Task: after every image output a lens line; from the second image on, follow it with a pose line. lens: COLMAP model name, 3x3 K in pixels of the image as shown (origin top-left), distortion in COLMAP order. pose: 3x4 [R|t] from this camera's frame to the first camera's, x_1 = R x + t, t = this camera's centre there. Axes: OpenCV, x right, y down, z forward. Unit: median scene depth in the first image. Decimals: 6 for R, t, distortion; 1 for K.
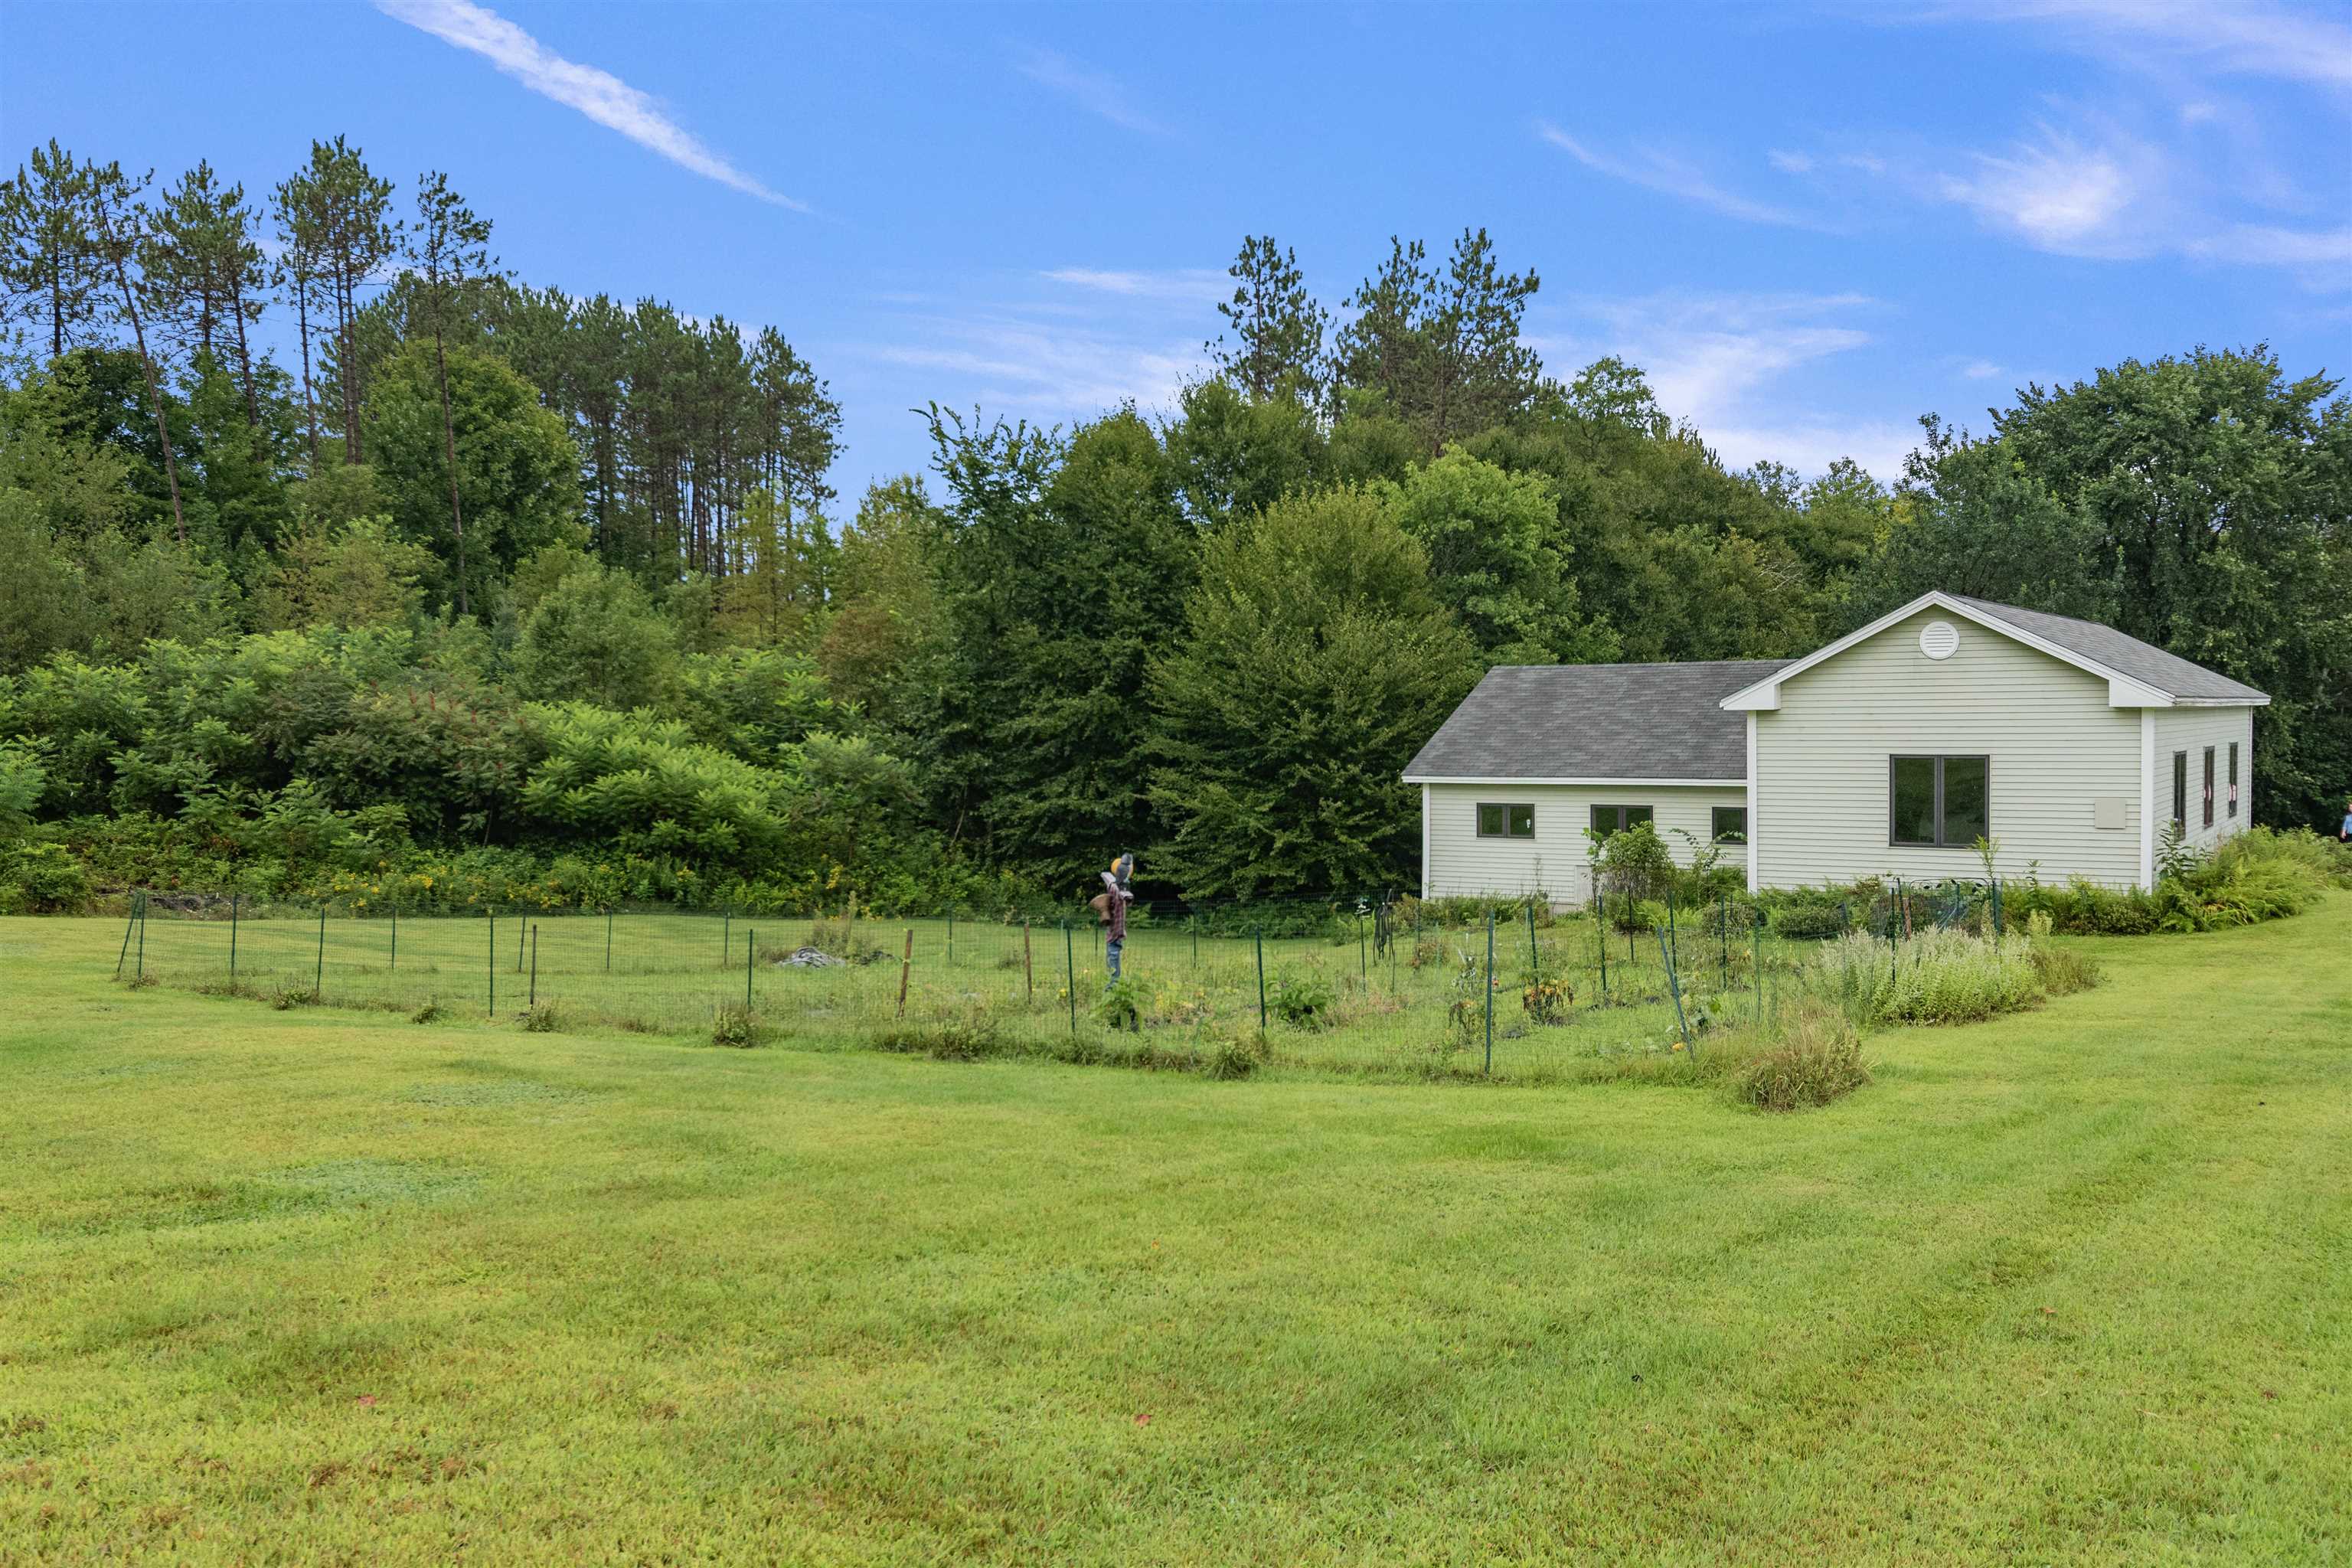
lens RADIAL K [[2045.8, 0, 1173.0], [0, 2045.8, 795.8], [0, 0, 1]] dist [0.077114, 0.014531]
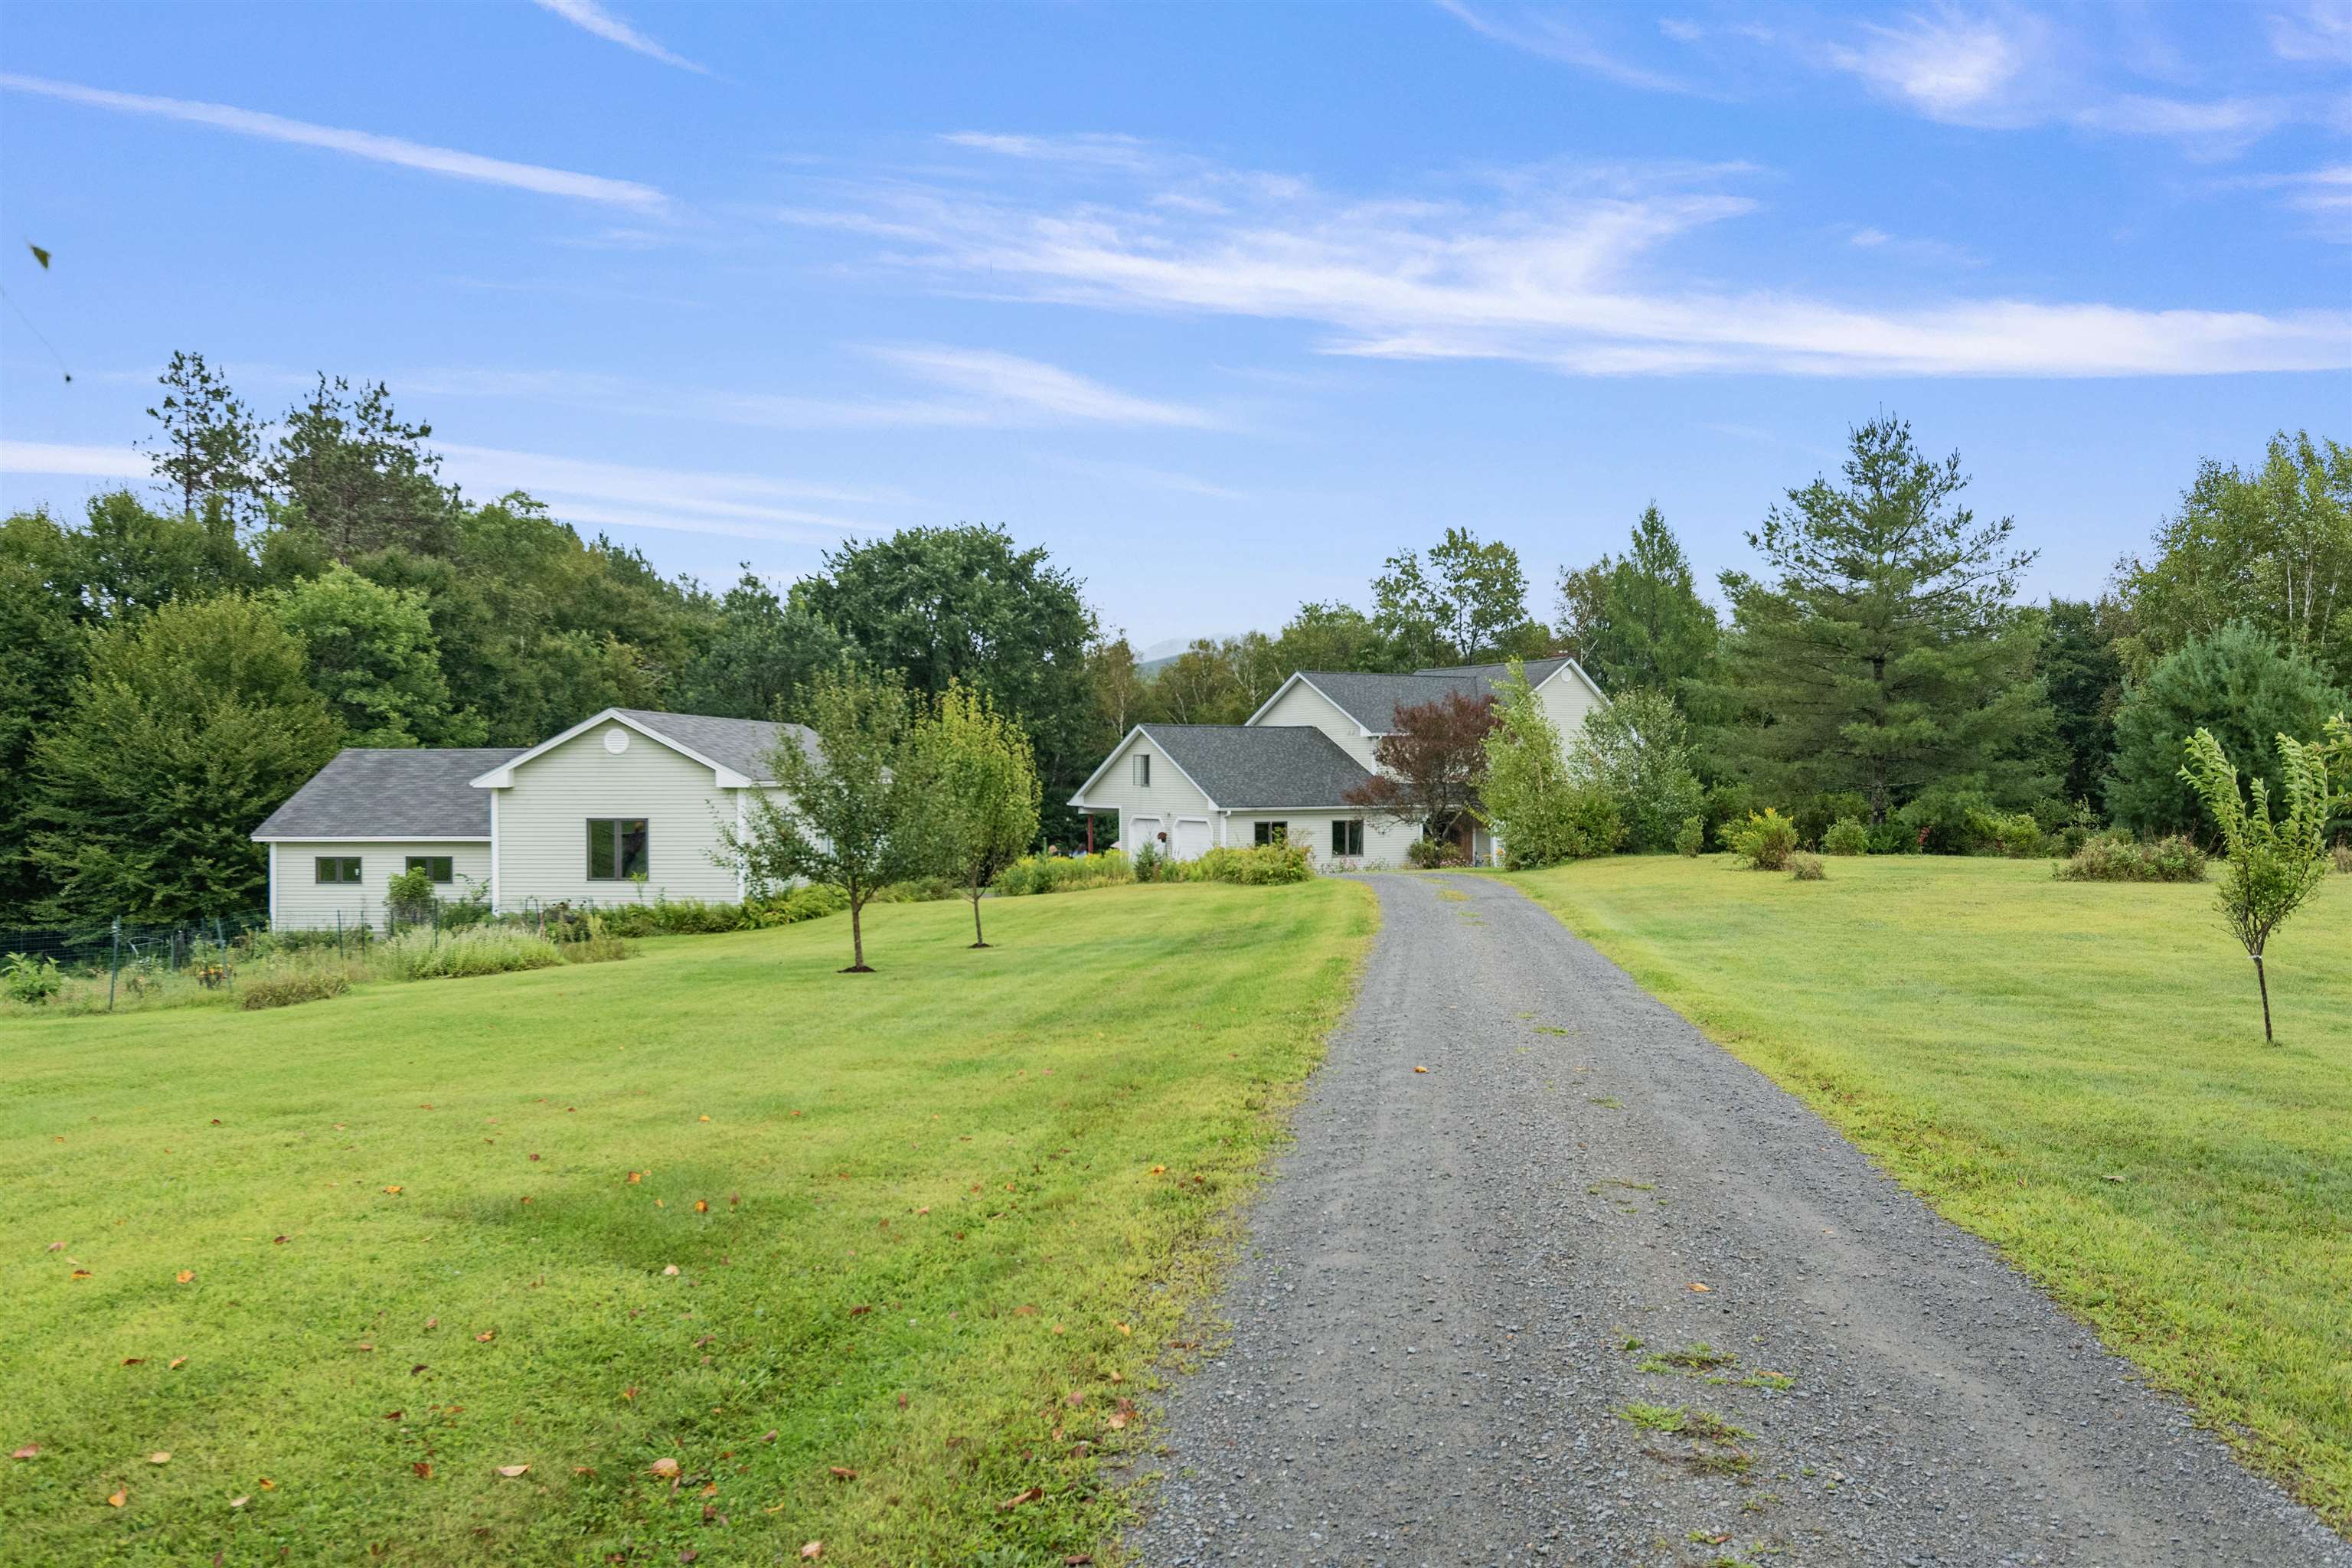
lens RADIAL K [[1806.8, 0, 1173.2], [0, 1806.8, 806.8], [0, 0, 1]] dist [0.000055, 0.006111]
pose [[0.871329, -0.003353, 0.490688, 0.047131], [0.015431, 0.999669, -0.020569, 0.002770], [-0.490457, 0.025494, 0.871093, -0.190853]]
